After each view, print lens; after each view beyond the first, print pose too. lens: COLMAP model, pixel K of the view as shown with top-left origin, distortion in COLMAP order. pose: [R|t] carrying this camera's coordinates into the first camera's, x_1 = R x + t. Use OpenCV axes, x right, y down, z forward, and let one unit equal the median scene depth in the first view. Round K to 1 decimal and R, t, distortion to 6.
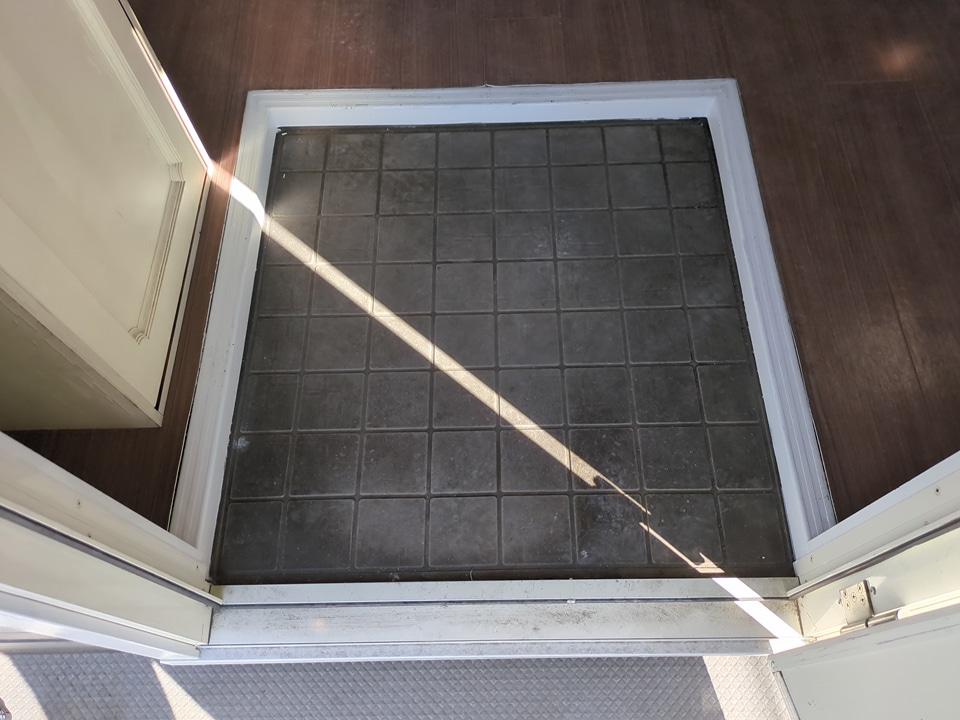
lens RADIAL K [[727.6, 0, 476.9], [0, 727.6, 358.2], [0, 0, 1]] dist [0.032448, -0.013767]
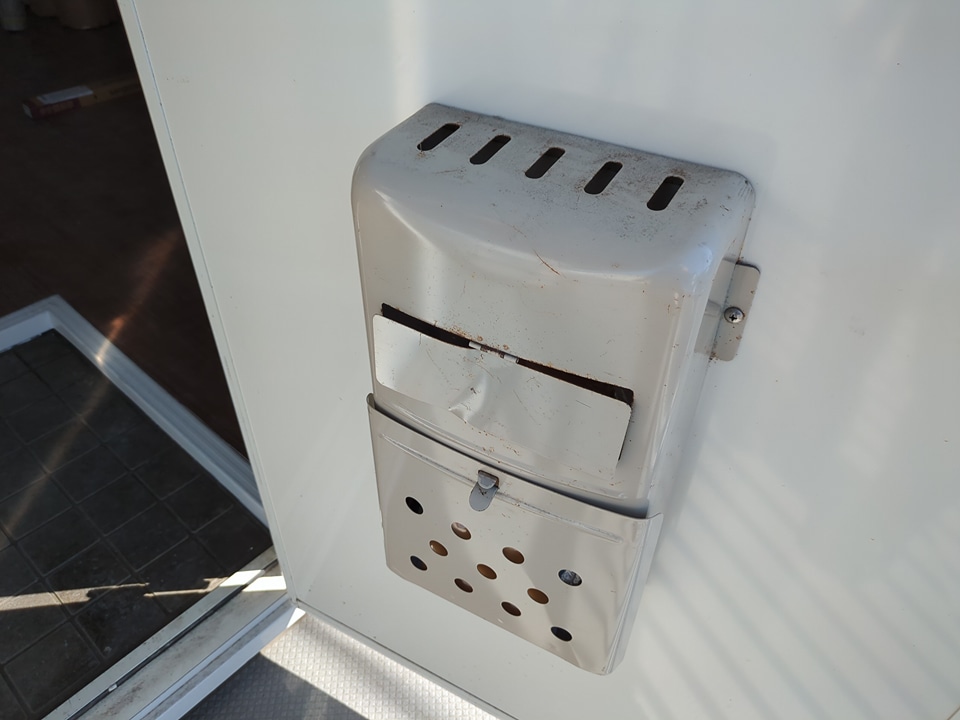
lens RADIAL K [[727.6, 0, 480.3], [0, 727.6, 362.3], [0, 0, 1]] dist [0.032448, -0.013767]
pose [[0.673882, -0.458270, 0.579545, 0.079322], [0.641054, 0.752643, -0.150259, 0.442586], [-0.367331, 0.472776, 0.800968, -0.253934]]
